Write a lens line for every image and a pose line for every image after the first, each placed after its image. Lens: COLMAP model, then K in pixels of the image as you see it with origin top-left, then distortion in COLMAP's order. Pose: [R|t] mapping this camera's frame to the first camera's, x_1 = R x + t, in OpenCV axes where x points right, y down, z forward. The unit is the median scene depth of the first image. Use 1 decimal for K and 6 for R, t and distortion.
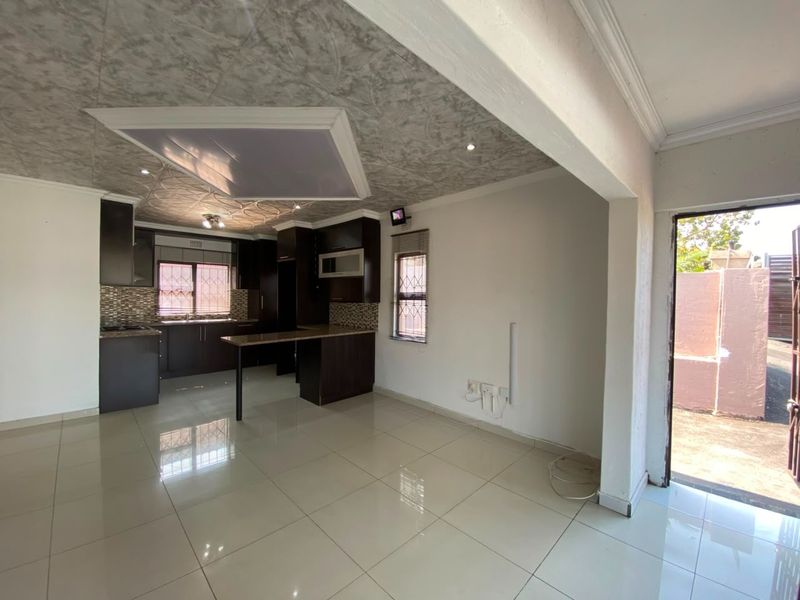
lens RADIAL K [[326.8, 0, 397.1], [0, 326.8, 299.3], [0, 0, 1]] dist [0.006647, -0.002586]
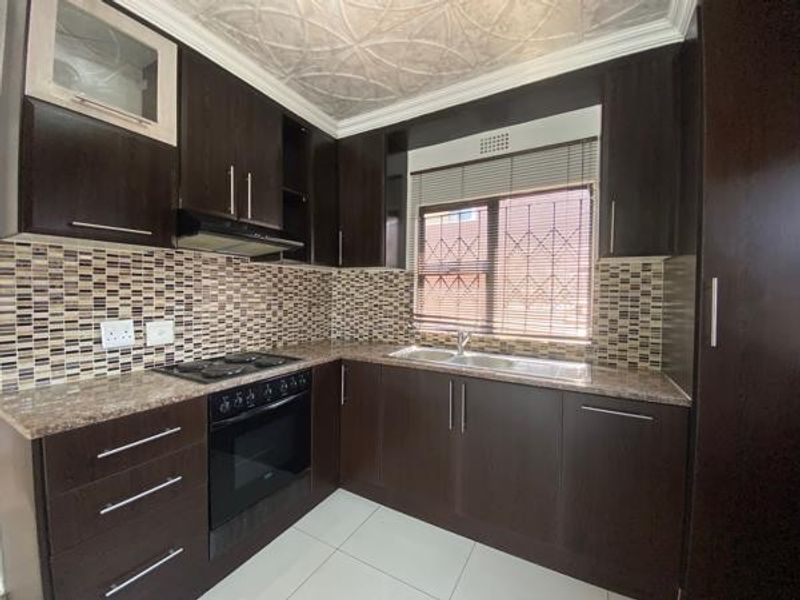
lens RADIAL K [[326.8, 0, 382.9], [0, 326.8, 300.5], [0, 0, 1]] dist [0.006647, -0.002586]
pose [[0.266767, 0.014626, -0.963650, -0.301227], [-0.017540, 0.999793, 0.010318, 0.003576], [0.963601, 0.014150, 0.266969, 0.804378]]
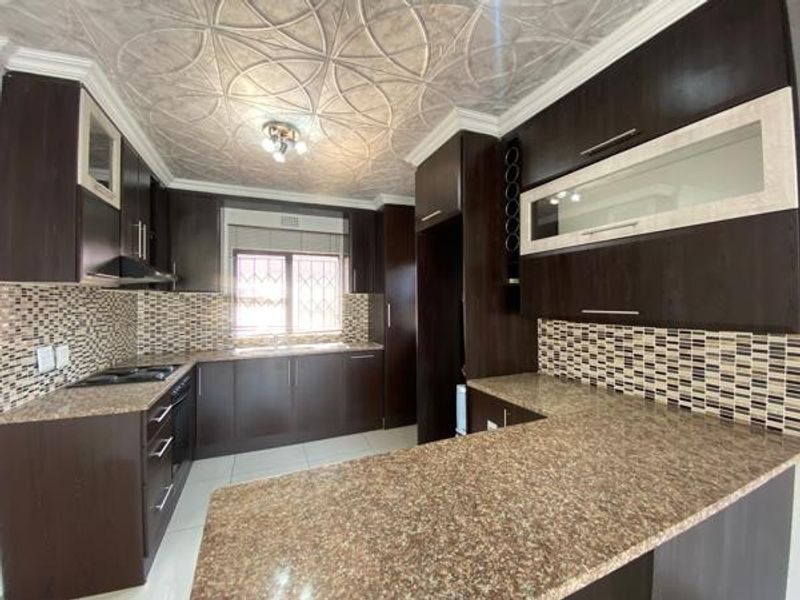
lens RADIAL K [[326.8, 0, 413.7], [0, 326.8, 298.1], [0, 0, 1]] dist [0.006647, -0.002586]
pose [[0.941044, -0.018433, -0.337781, -0.193378], [0.010993, 0.999653, -0.023928, -0.007464], [0.338105, 0.018804, 0.940920, 0.511995]]
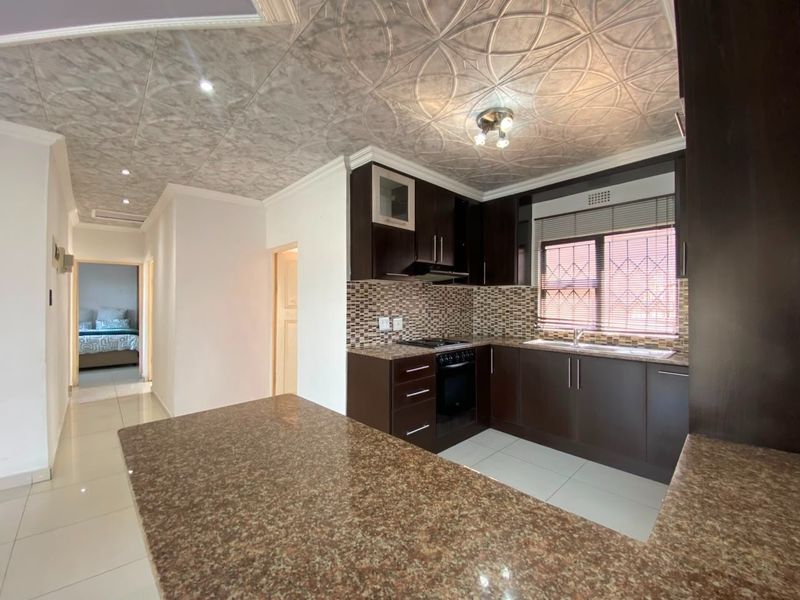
lens RADIAL K [[326.8, 0, 385.0], [0, 326.8, 300.1], [0, 0, 1]] dist [0.006647, -0.002586]
pose [[-0.022385, -0.014727, -0.999641, -0.089091], [-0.013435, 0.999806, -0.014429, 0.005810], [0.999659, 0.013107, -0.022579, 0.687643]]
